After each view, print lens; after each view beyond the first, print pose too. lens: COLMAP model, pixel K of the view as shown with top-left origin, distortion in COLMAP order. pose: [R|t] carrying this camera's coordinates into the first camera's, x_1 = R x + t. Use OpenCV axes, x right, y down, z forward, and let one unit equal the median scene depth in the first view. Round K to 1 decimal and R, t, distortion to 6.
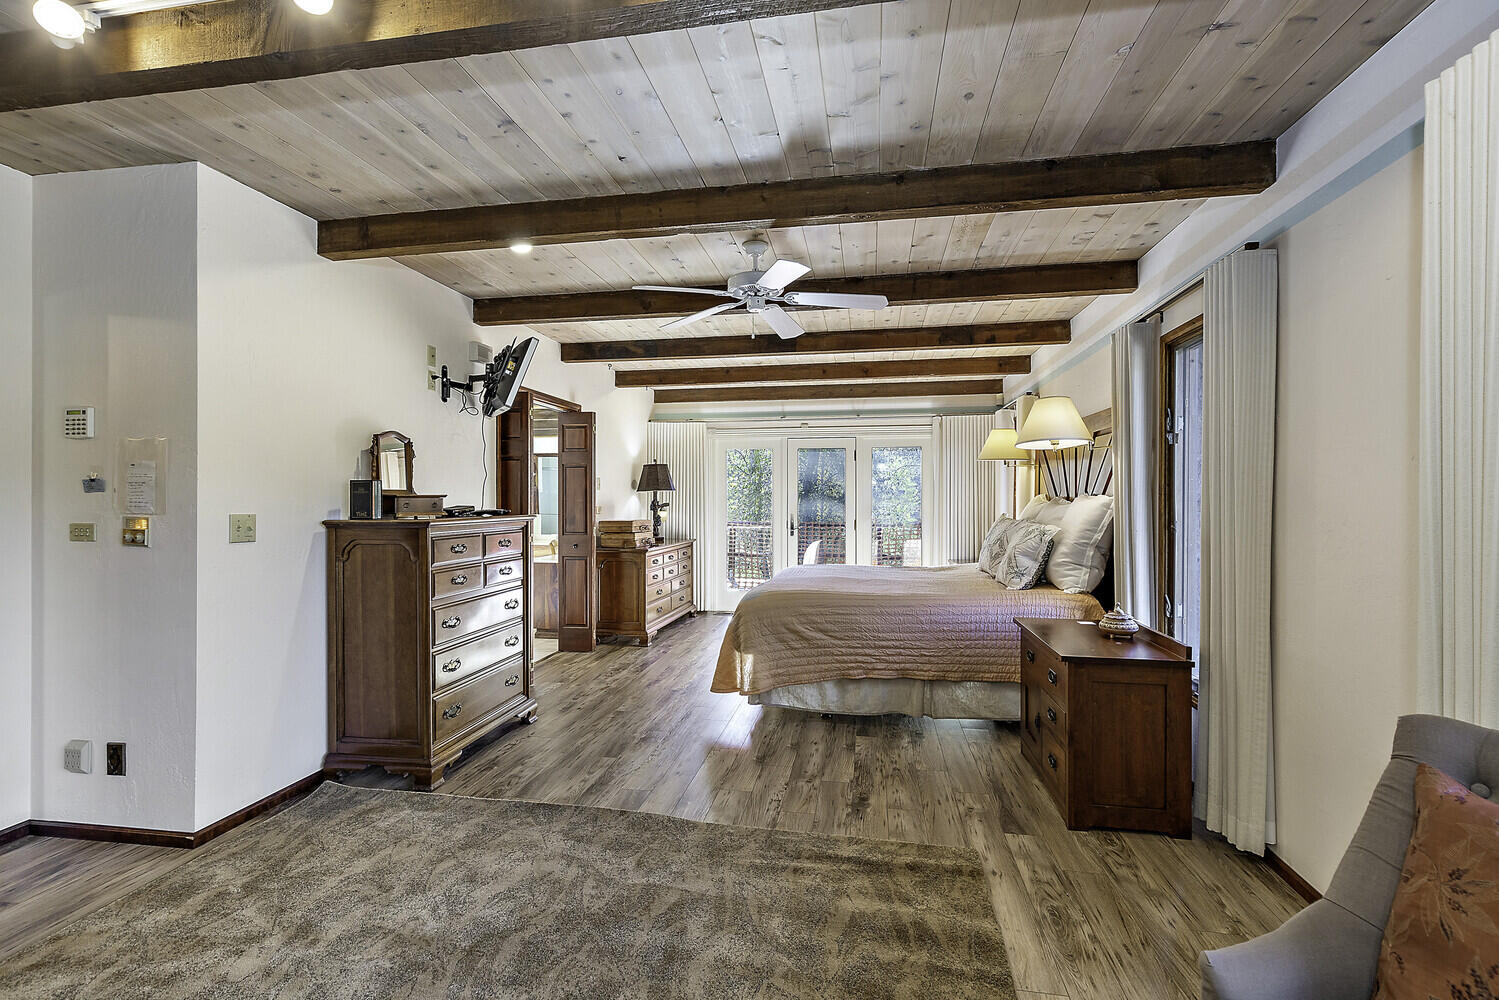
lens RADIAL K [[672.9, 0, 749.5], [0, 672.9, 500.0], [0, 0, 1]] dist [0.003765, -0.000138]
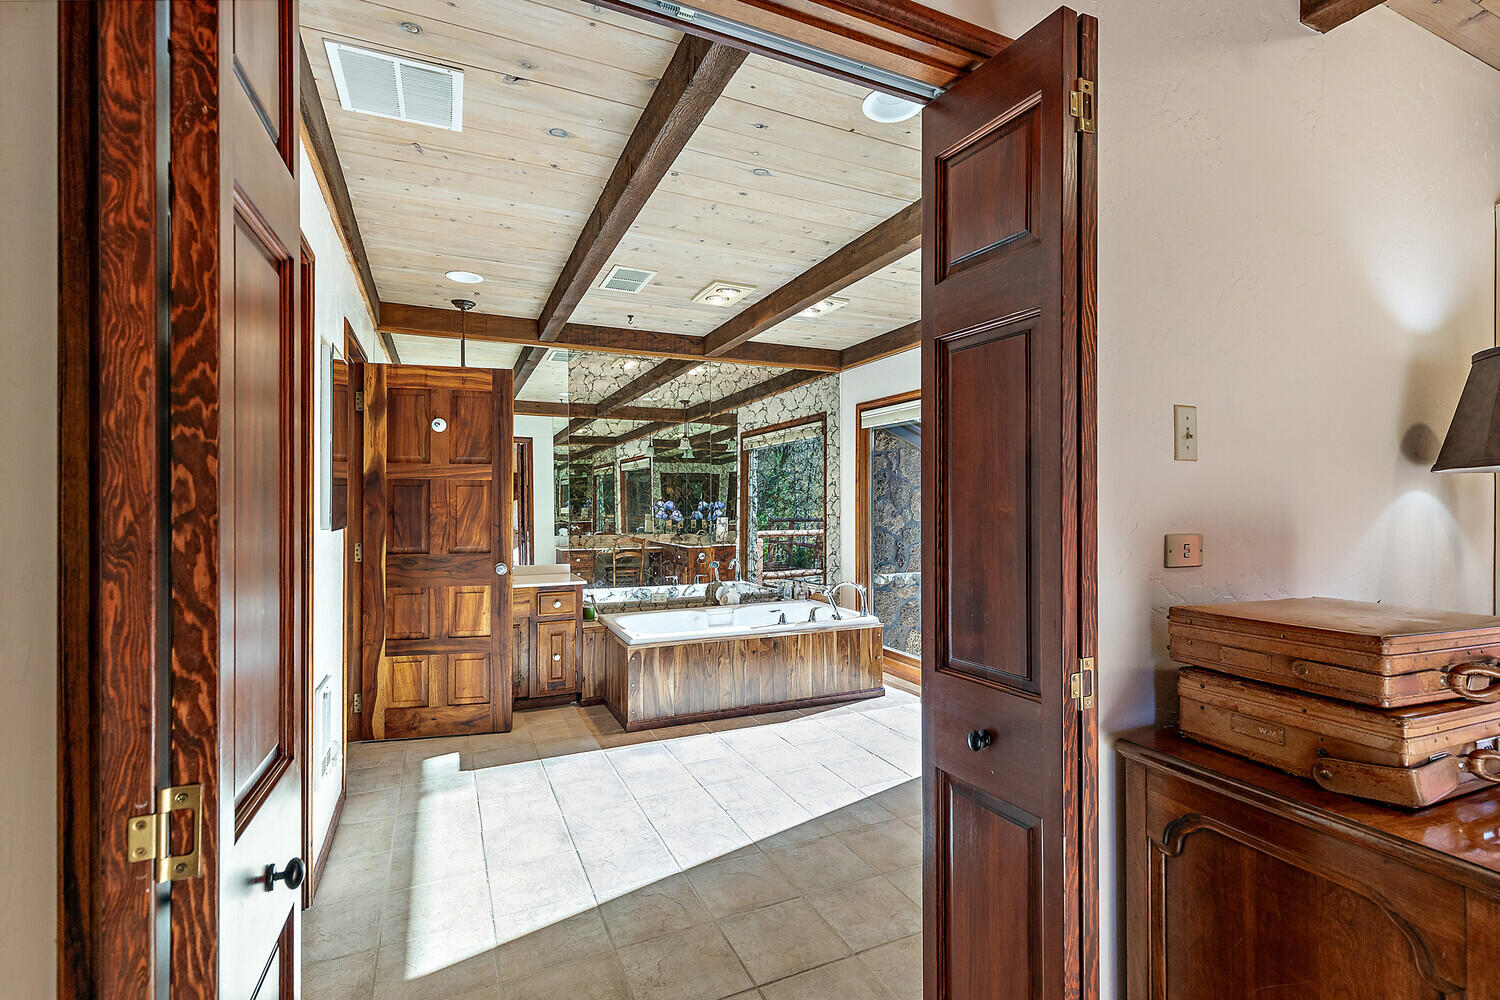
lens RADIAL K [[673.4, 0, 750.0], [0, 673.4, 500.0], [0, 0, 1]] dist [0.003765, -0.000138]
pose [[0.563176, -0.001813, -0.826335, -0.126085], [0.000281, 0.999998, -0.002002, -0.003145], [0.826337, 0.000896, 0.563175, 0.788526]]
